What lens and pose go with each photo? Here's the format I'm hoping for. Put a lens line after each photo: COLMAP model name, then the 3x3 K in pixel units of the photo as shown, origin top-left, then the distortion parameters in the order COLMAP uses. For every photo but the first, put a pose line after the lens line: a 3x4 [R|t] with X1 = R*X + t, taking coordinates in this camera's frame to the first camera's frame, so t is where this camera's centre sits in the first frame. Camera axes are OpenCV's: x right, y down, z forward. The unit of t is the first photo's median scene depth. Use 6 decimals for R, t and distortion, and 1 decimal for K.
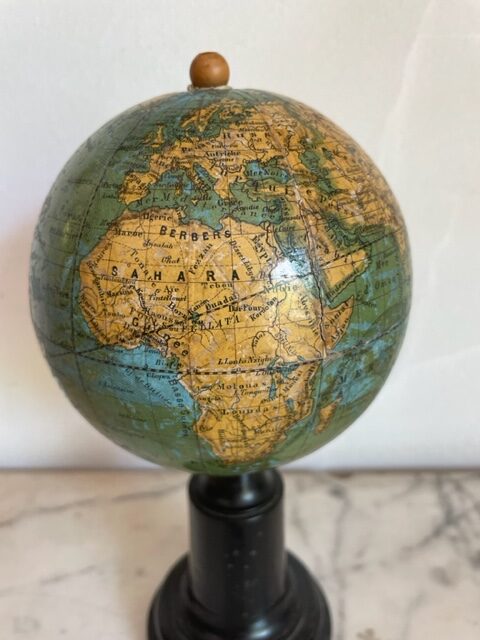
lens RADIAL K [[529.0, 0, 240.0], [0, 529.0, 320.0], [0, 0, 1]] dist [0.096719, -0.215337]
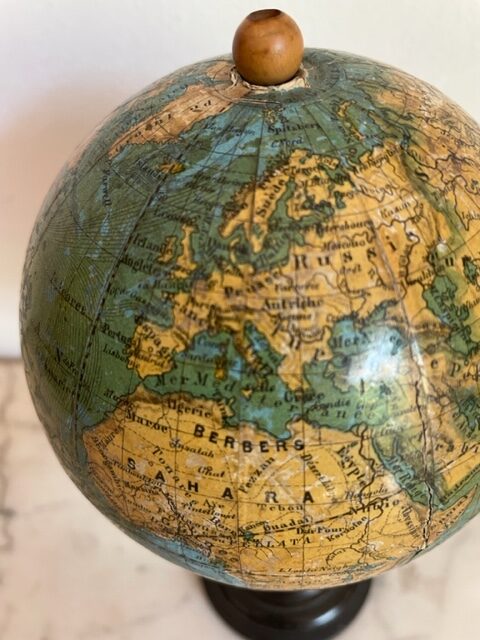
lens RADIAL K [[529.0, 0, 240.0], [0, 529.0, 320.0], [0, 0, 1]] dist [0.096719, -0.215337]
pose [[0.997315, 0.022747, -0.069602, -0.050314], [0.008266, 0.909481, 0.415663, -0.540641], [0.072757, -0.415123, 0.906851, 0.453030]]
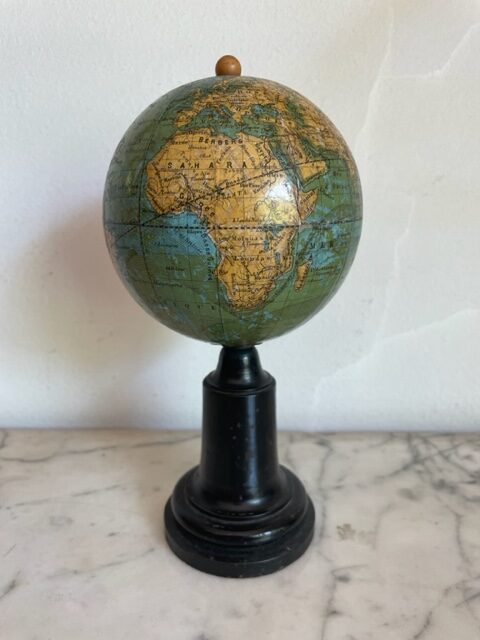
lens RADIAL K [[529.0, 0, 240.0], [0, 529.0, 320.0], [0, 0, 1]] dist [0.096719, -0.215337]
pose [[0.999875, 0.015683, 0.001822, -0.017395], [-0.015246, 0.989049, -0.146800, 0.601000], [-0.004104, 0.146754, 0.989165, -0.531988]]
